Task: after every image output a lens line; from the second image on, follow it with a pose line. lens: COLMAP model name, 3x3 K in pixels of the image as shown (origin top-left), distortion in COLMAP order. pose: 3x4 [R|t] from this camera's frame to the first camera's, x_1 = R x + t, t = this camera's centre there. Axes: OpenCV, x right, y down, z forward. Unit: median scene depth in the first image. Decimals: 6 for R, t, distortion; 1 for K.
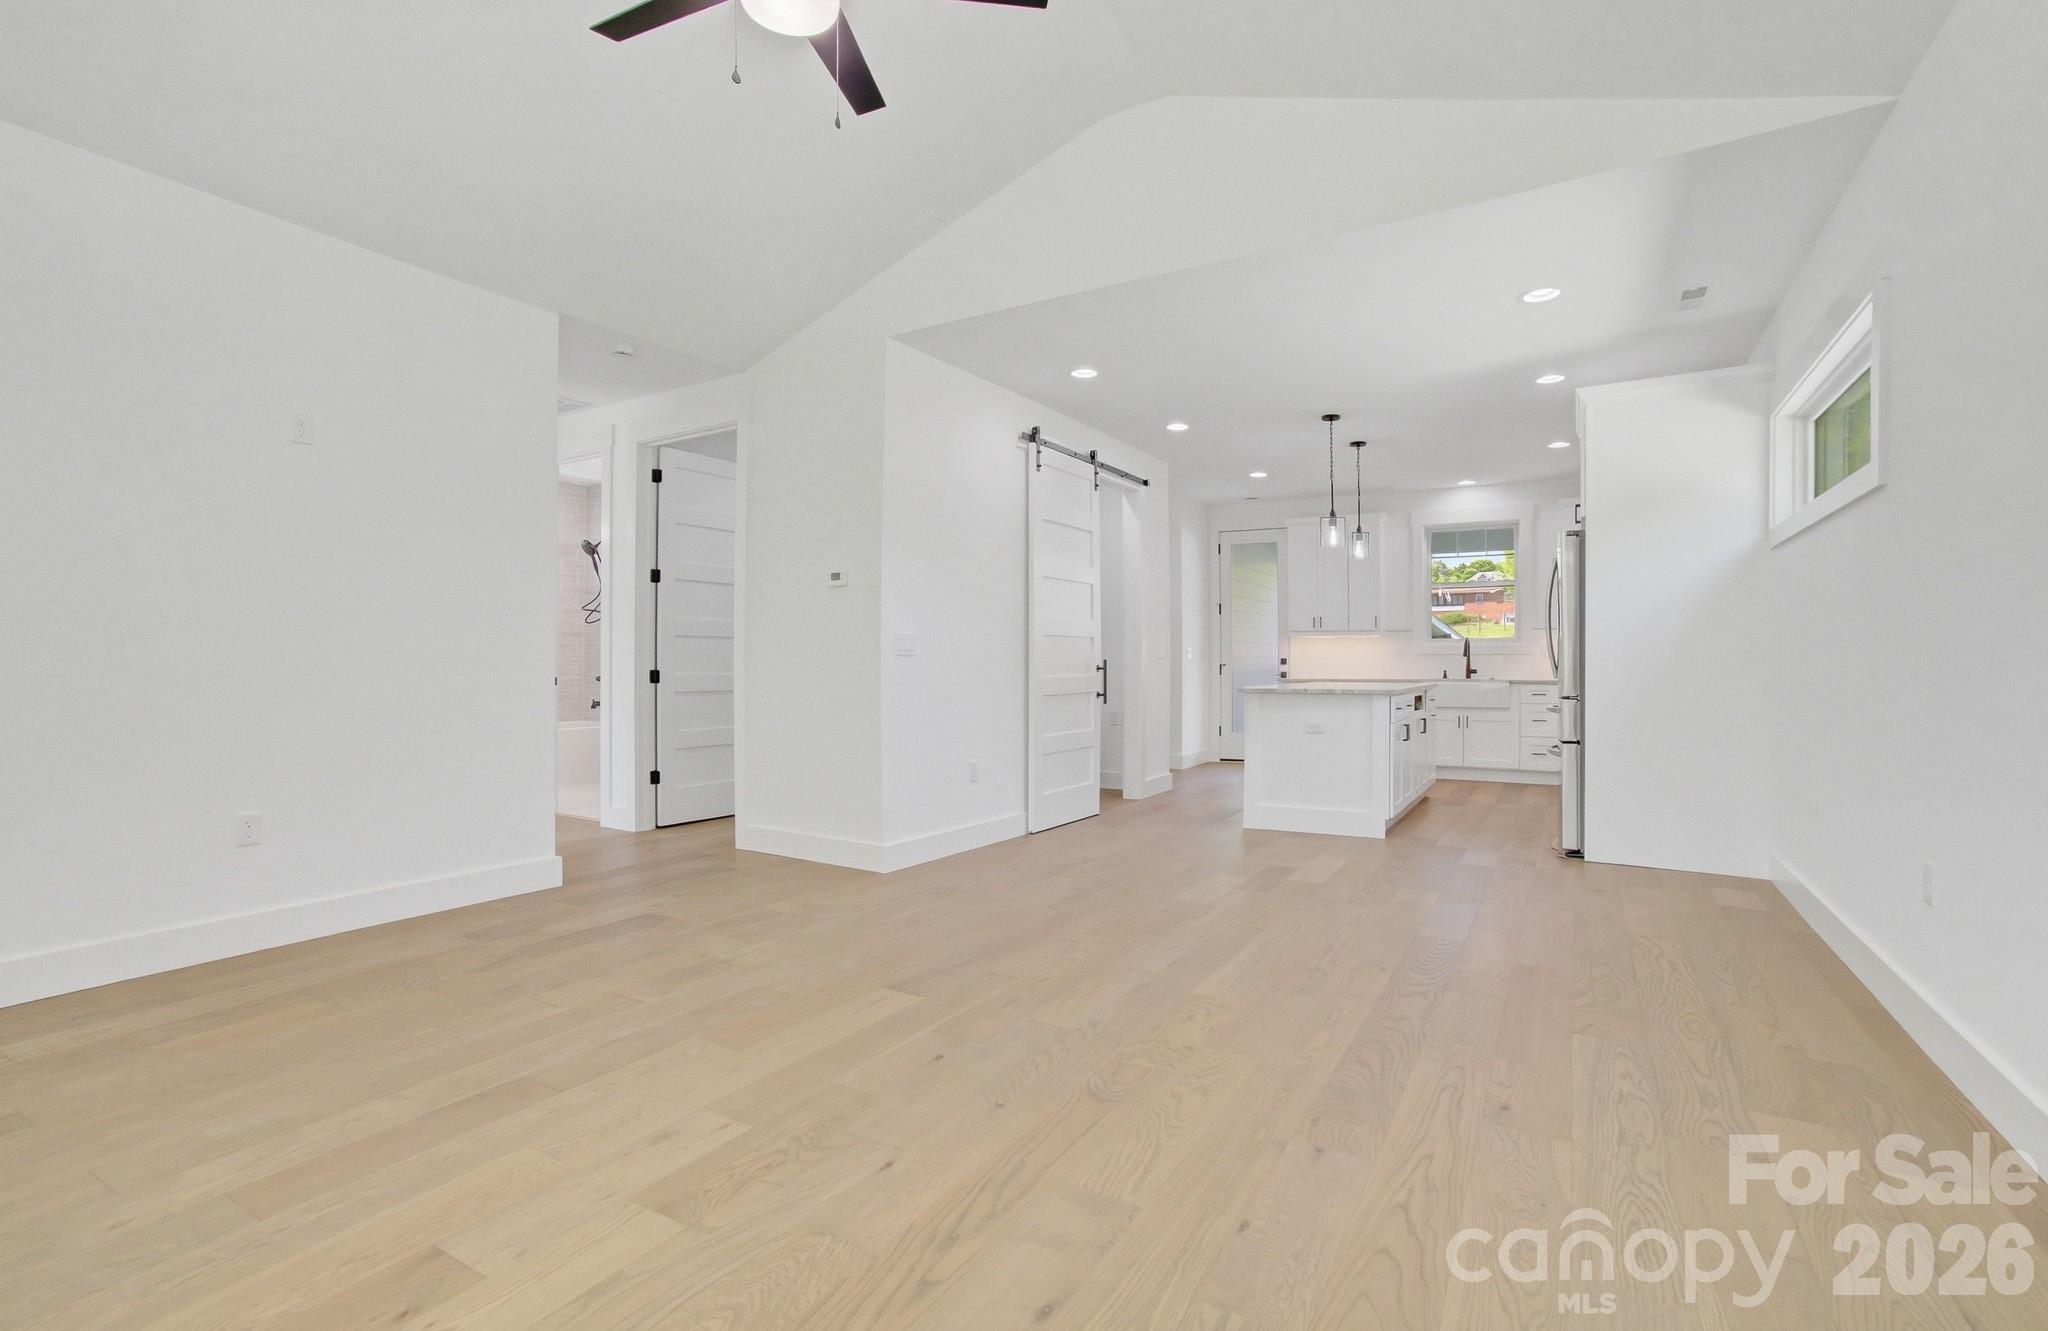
lens RADIAL K [[935.4, 0, 1018.3], [0, 935.4, 656.6], [0, 0, 1]] dist [-0.018996, 0.000495]
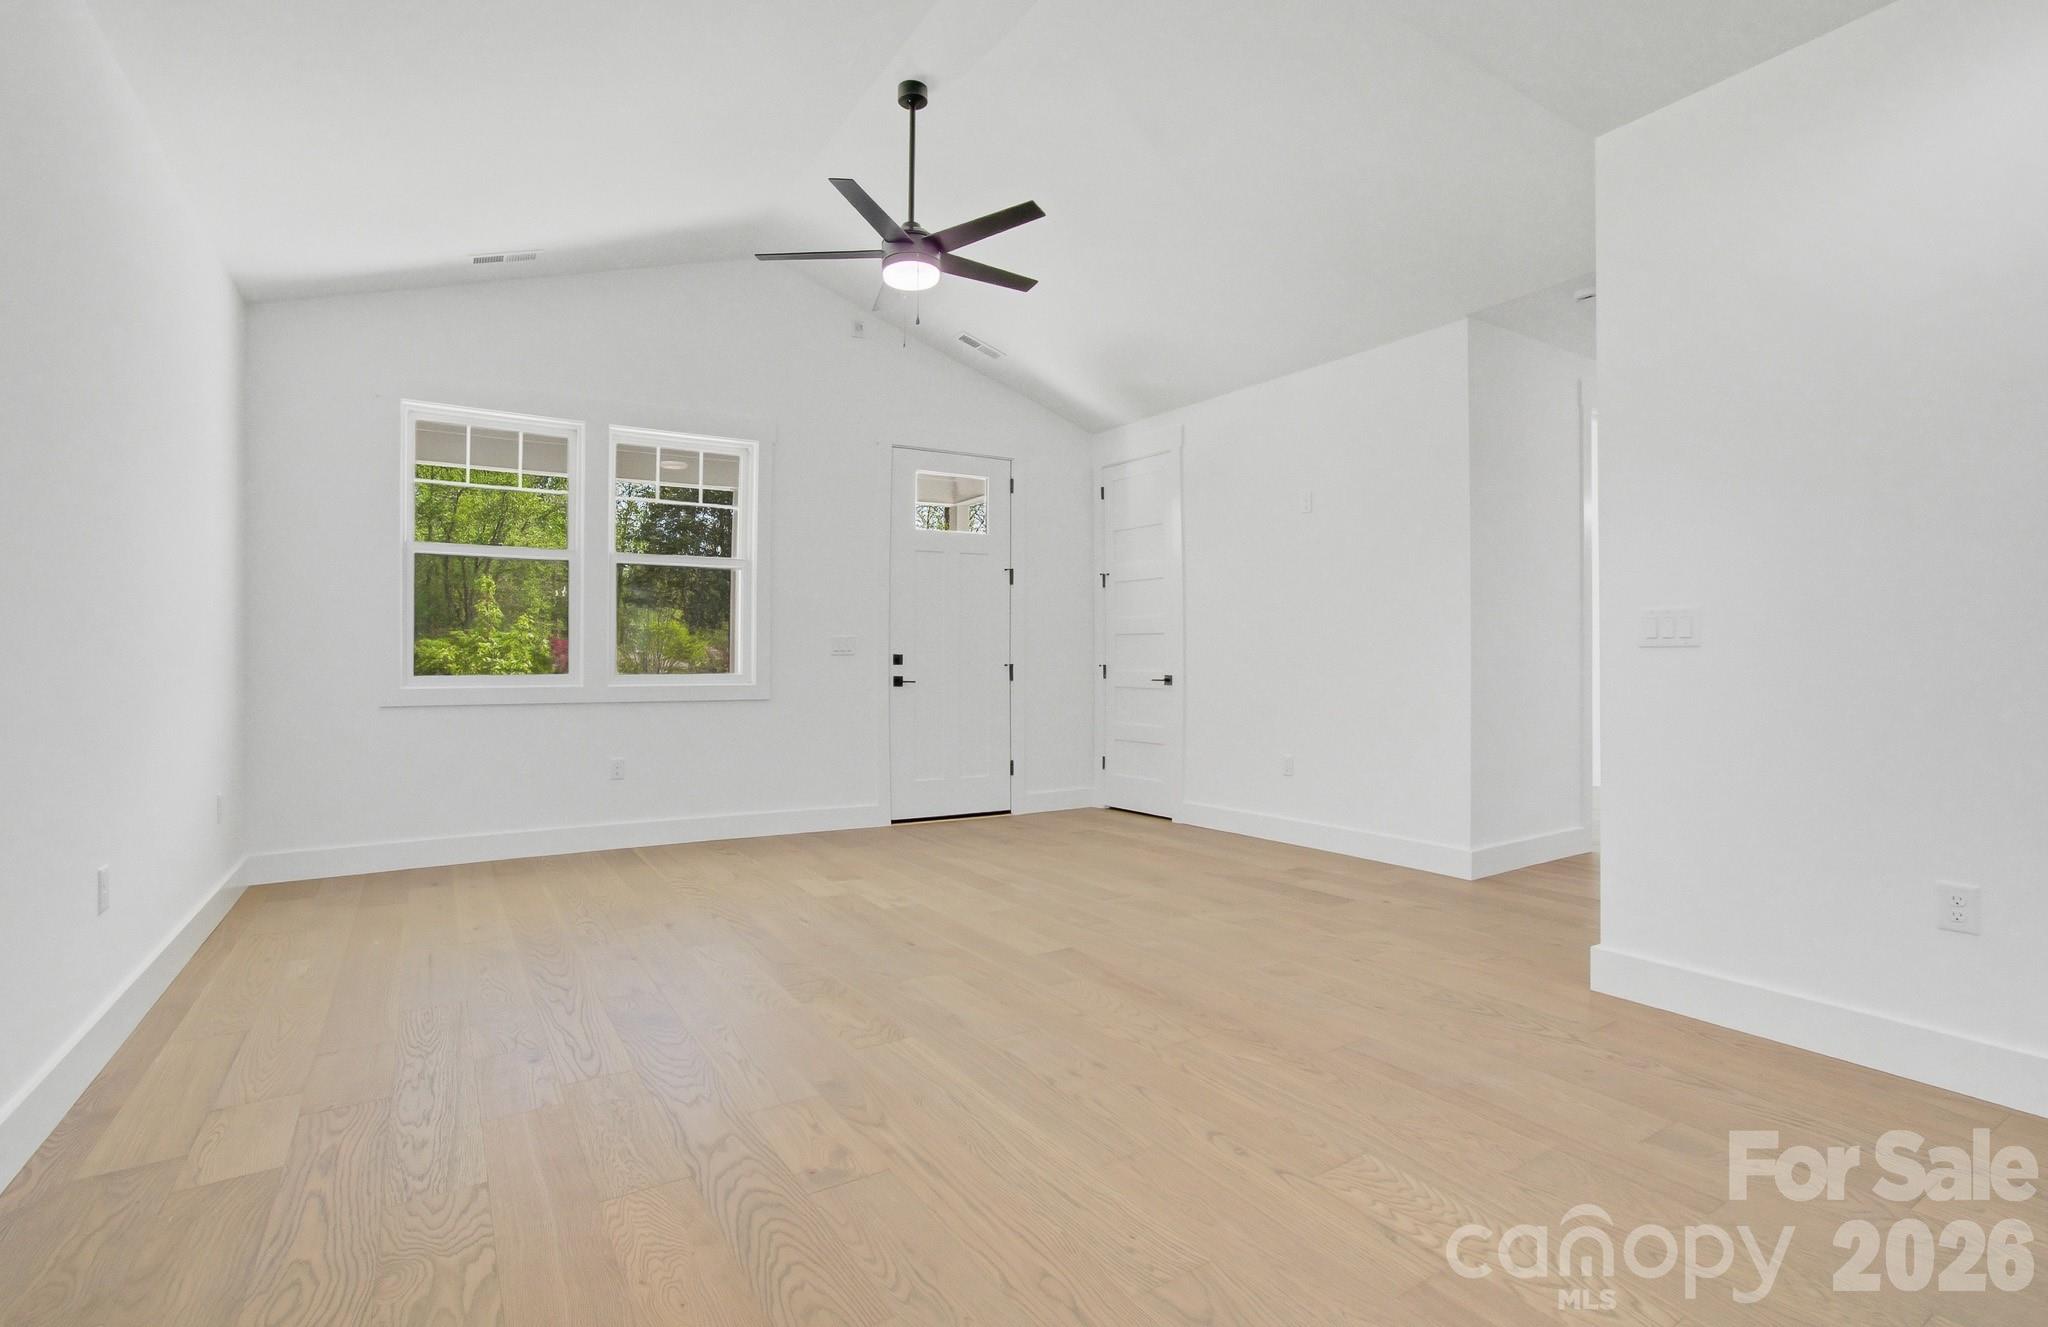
lens RADIAL K [[935.4, 0, 1024.8], [0, 935.4, 649.2], [0, 0, 1]] dist [-0.018996, 0.000495]
pose [[-0.446099, -0.010933, -0.894917, 1.148587], [0.019108, 0.999581, -0.021737, 0.019676], [0.894780, -0.026797, -0.445703, 1.848311]]
